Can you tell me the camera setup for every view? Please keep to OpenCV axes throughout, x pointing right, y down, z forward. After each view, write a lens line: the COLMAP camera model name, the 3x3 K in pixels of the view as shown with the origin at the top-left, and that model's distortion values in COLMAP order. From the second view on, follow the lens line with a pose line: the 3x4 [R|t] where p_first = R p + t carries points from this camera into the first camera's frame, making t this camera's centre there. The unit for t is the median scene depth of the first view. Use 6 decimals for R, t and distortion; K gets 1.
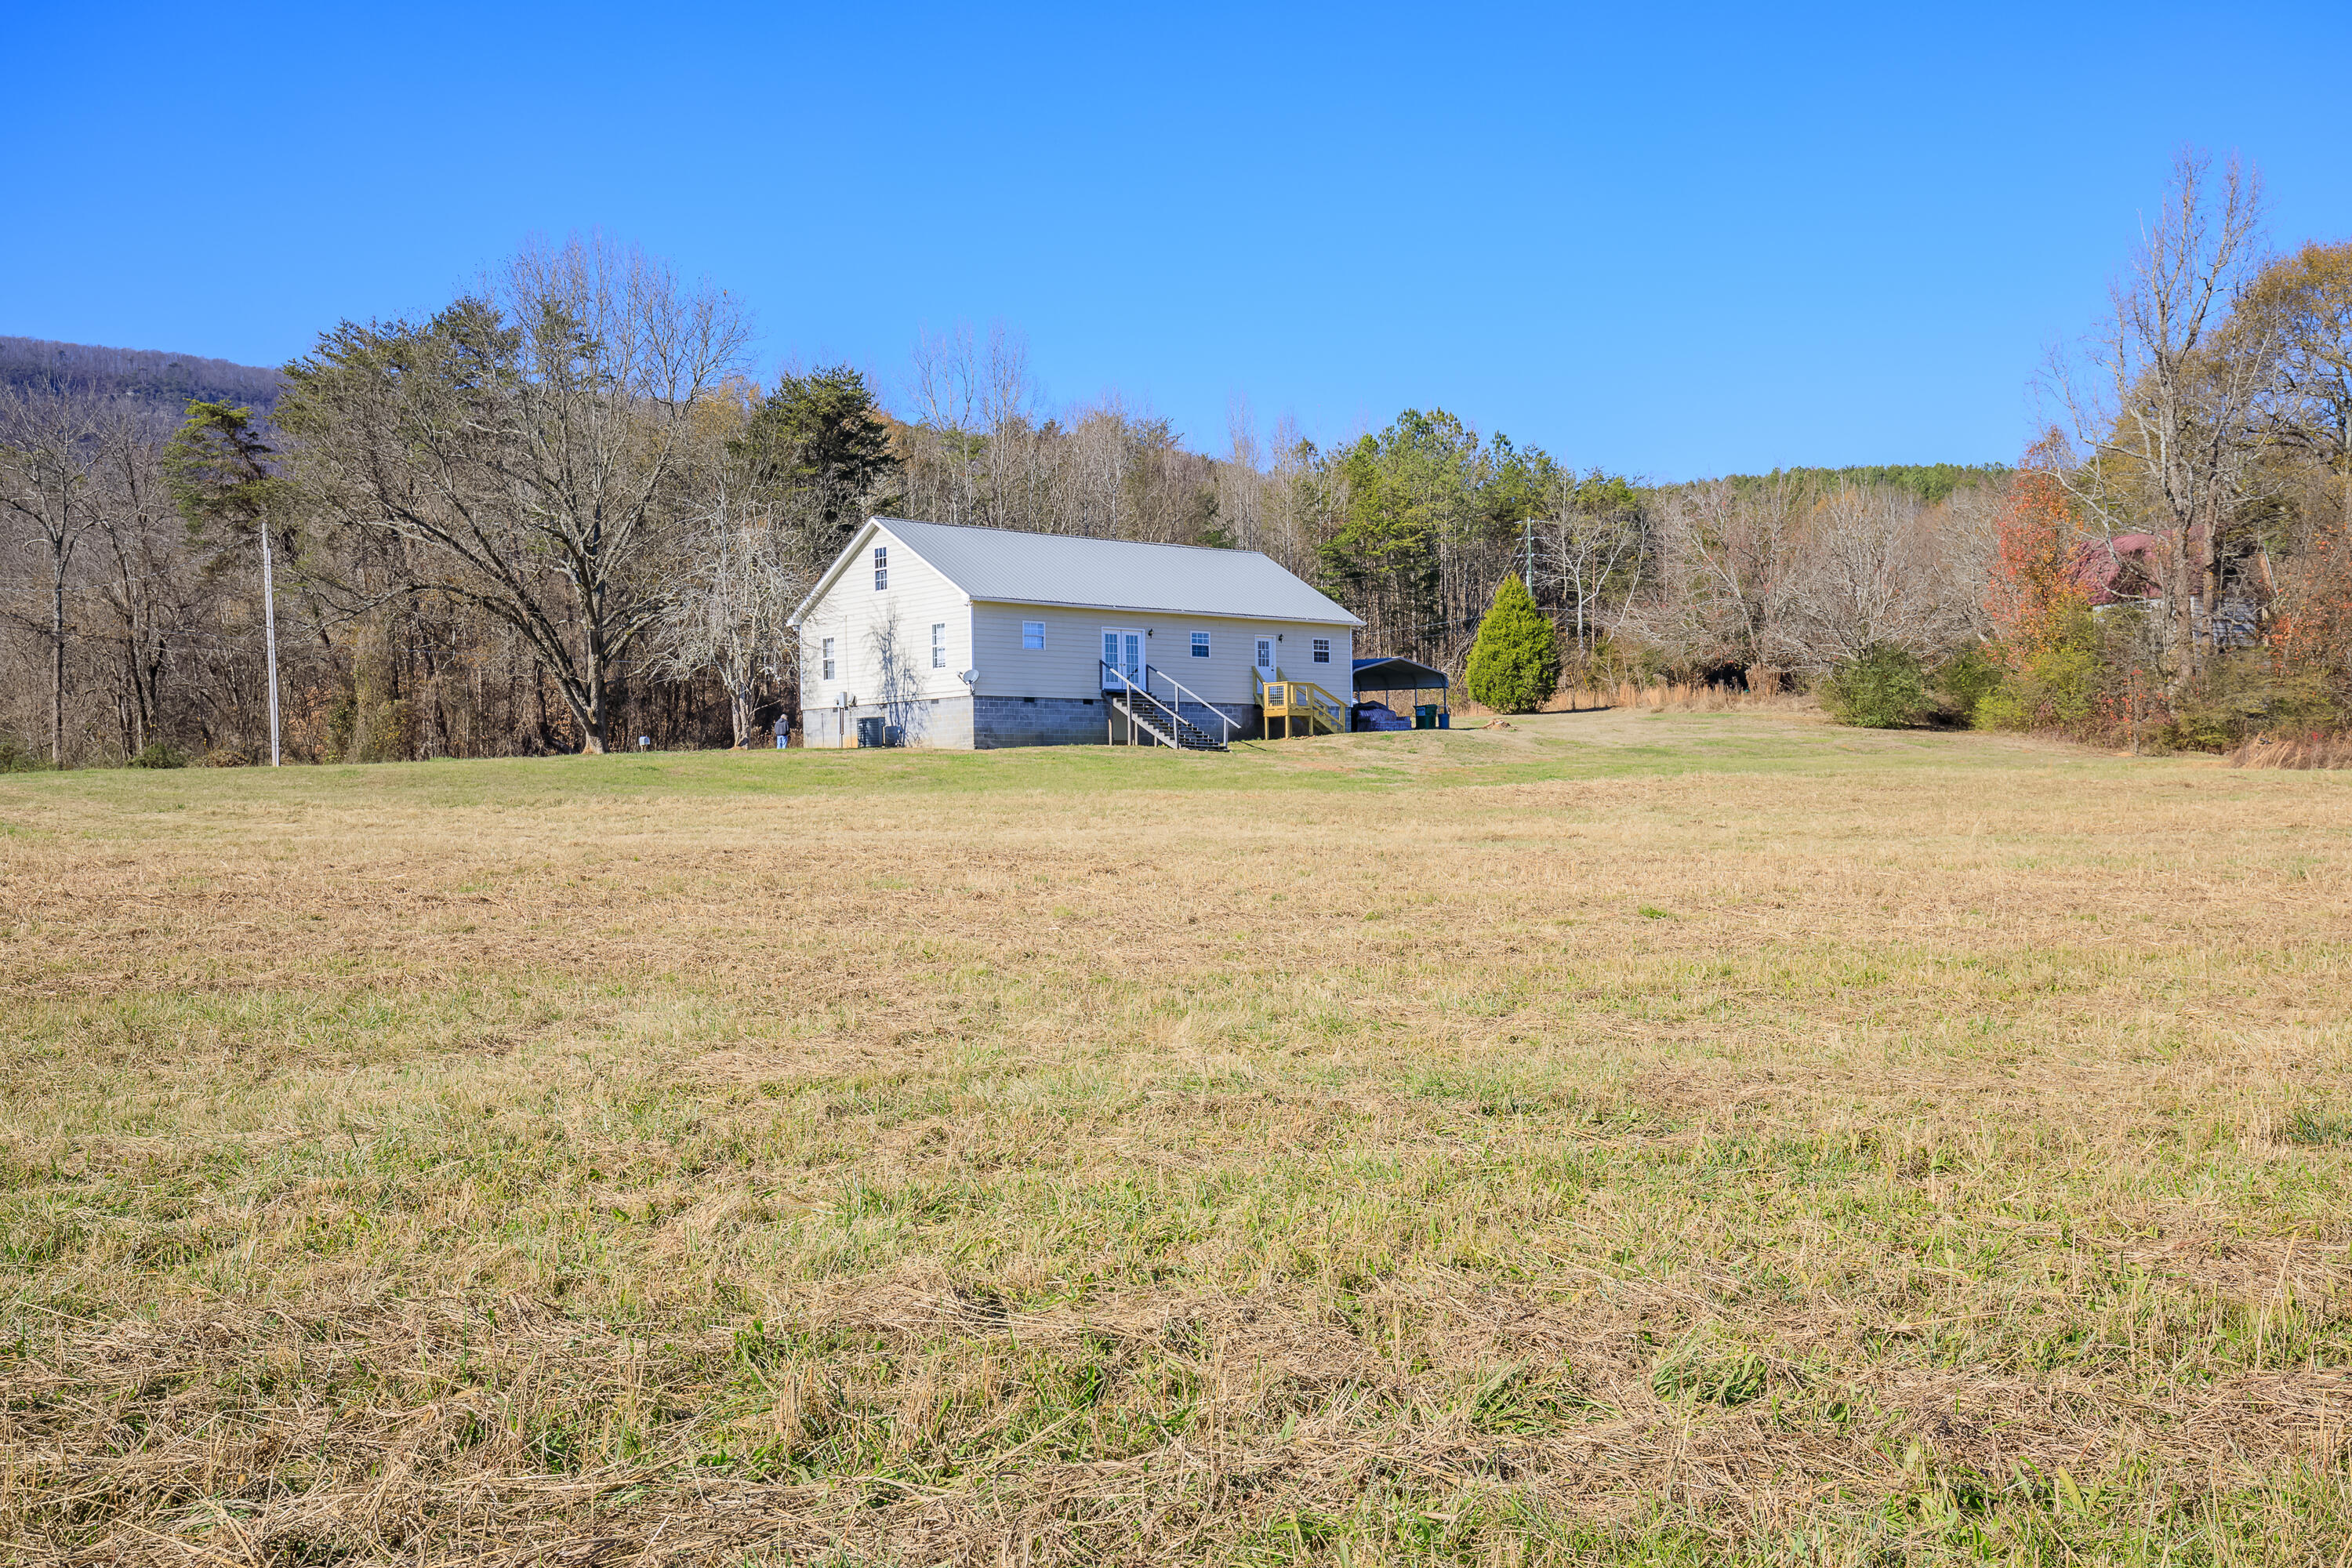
lens RADIAL K [[2227.9, 0, 1176.0], [0, 2227.9, 784.0], [0, 0, 1]] dist [0.000991, 0.001304]
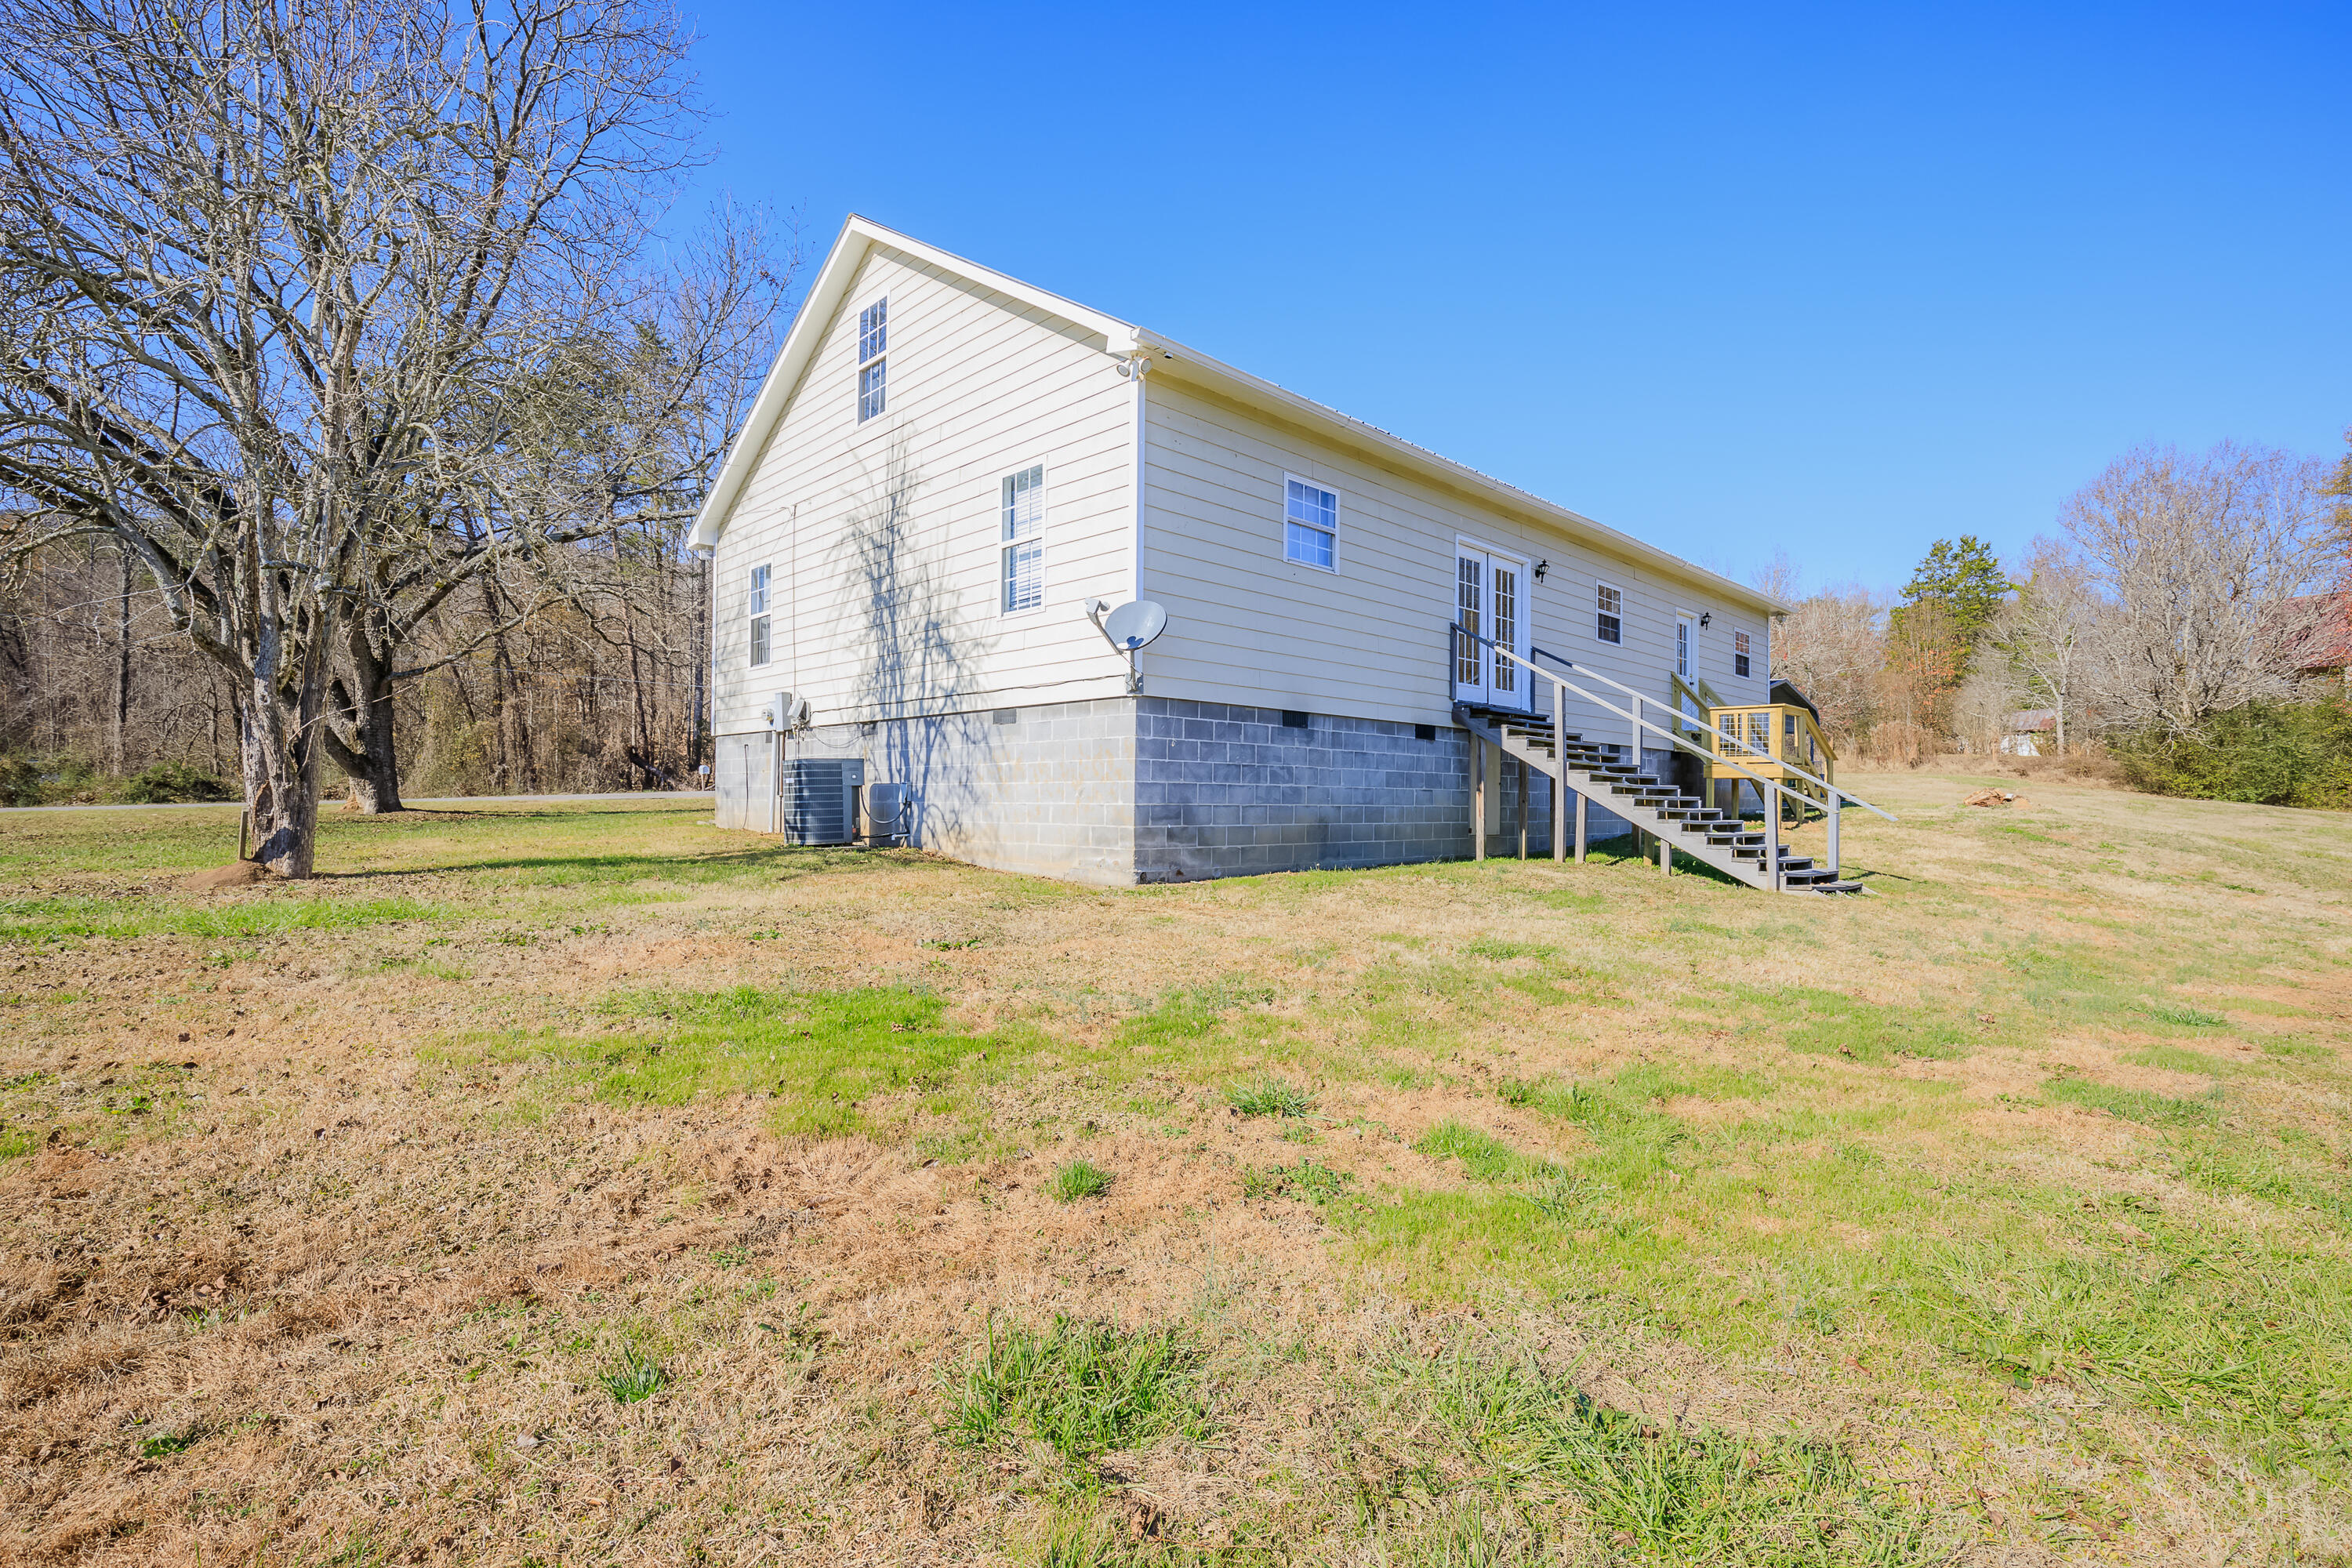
lens RADIAL K [[1117.1, 0, 1166.2], [0, 1117.1, 723.4], [0, 0, 1]] dist [0.002150, 0.000036]
pose [[0.999645, 0.026192, 0.004903, -0.083436], [-0.025868, 0.998017, -0.057378, -0.026810], [-0.006396, 0.057231, 0.998340, 0.815358]]
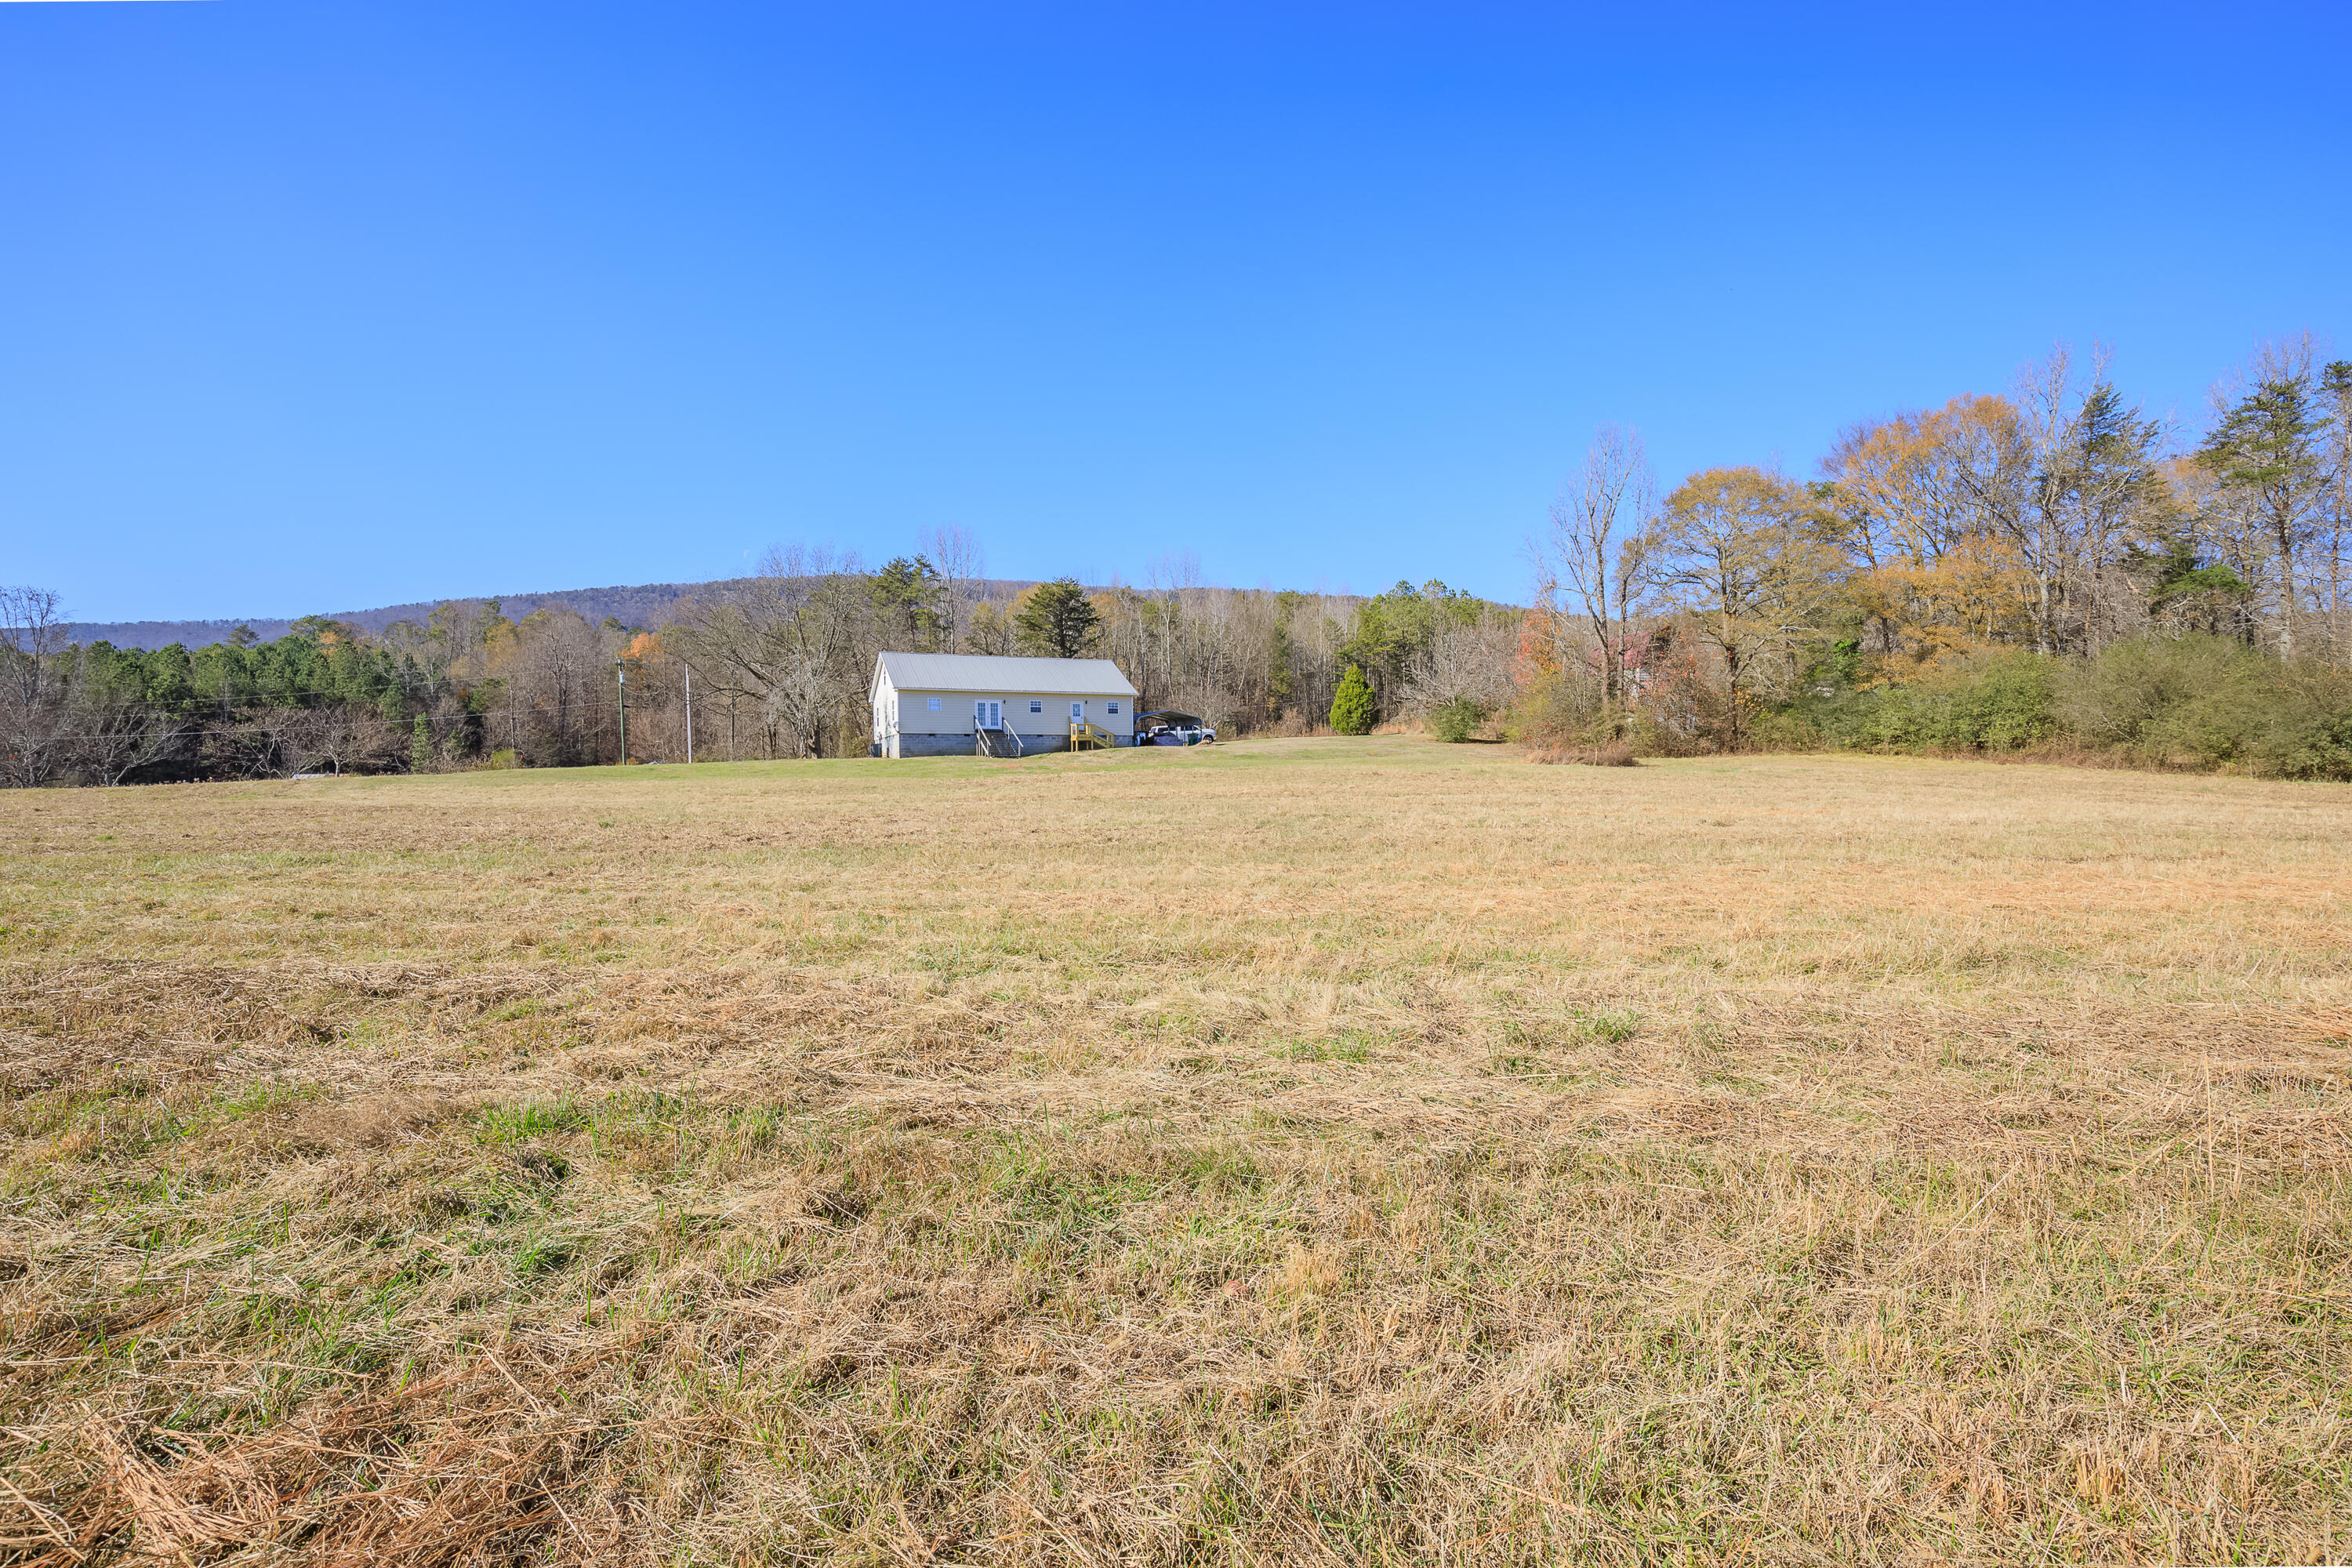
lens RADIAL K [[1079.6, 0, 1168.4], [0, 1079.6, 767.6], [0, 0, 1]] dist [0.002941, 0.000228]
pose [[0.957355, -0.004104, -0.288885, 0.436843], [0.003319, 0.999989, -0.003207, -0.001890], [0.288895, 0.002112, 0.957359, 0.069742]]
